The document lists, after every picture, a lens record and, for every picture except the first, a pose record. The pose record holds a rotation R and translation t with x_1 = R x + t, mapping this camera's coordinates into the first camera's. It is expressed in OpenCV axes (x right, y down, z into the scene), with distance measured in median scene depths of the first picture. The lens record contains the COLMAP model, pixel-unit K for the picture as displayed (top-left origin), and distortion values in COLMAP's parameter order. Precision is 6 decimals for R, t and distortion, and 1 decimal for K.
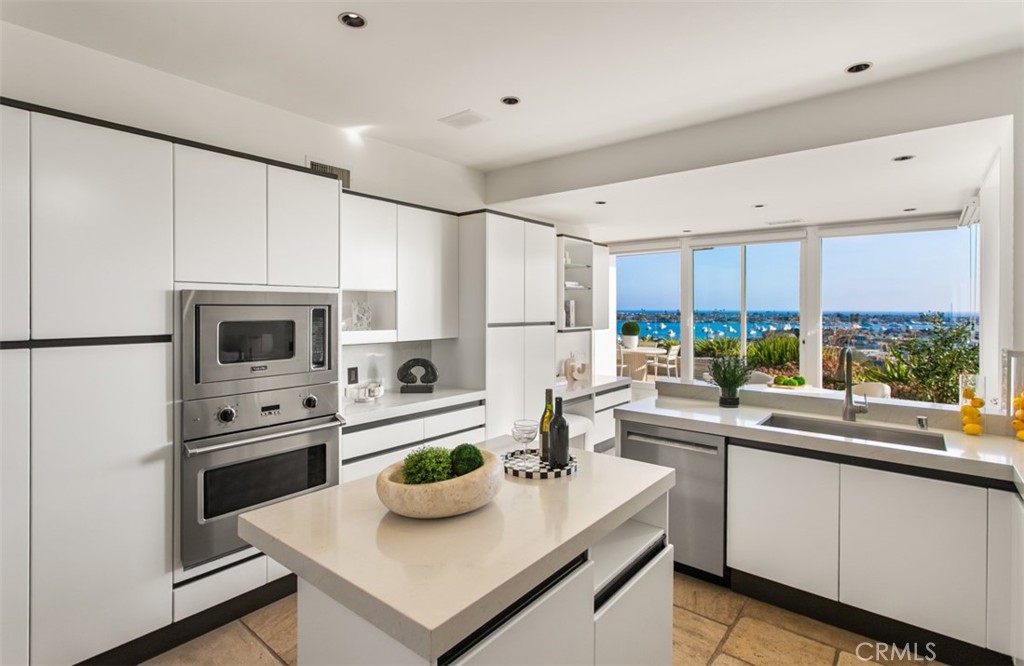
lens RADIAL K [[509.5, 0, 467.1], [0, 509.5, 312.1], [0, 0, 1]] dist [0.002857, 0.000836]
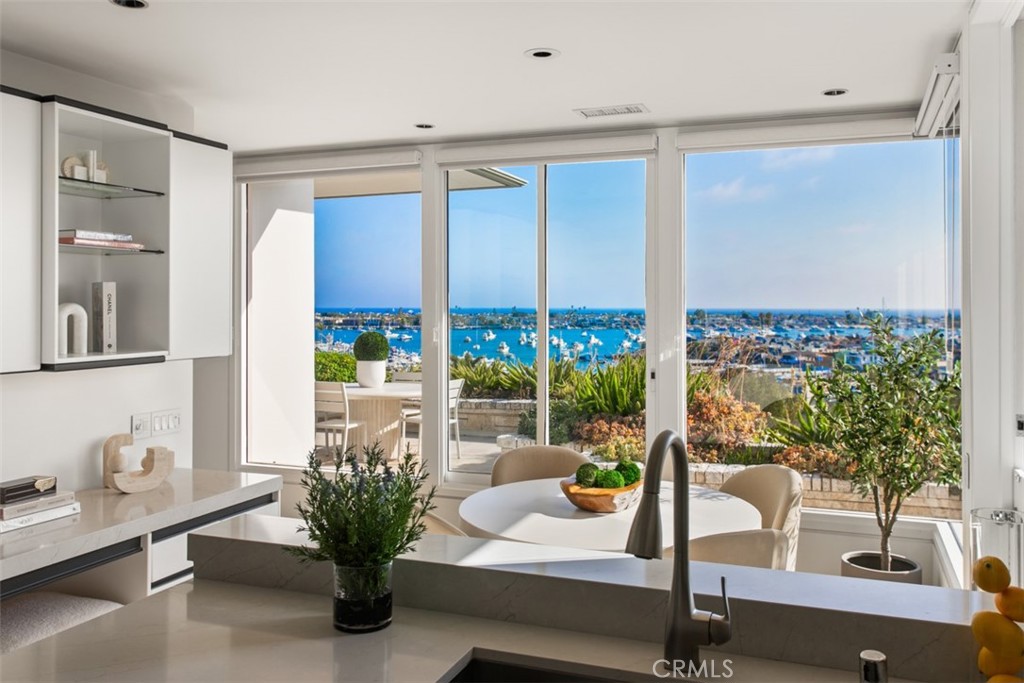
lens RADIAL K [[885.4, 0, 511.4], [0, 885.4, 304.7], [0, 0, 1]] dist [-0.011625, -0.006947]
pose [[0.934300, -0.001959, 0.356483, 0.233912], [0.004856, 0.999962, -0.007234, -0.000170], [-0.356455, 0.008490, 0.934274, 0.272324]]
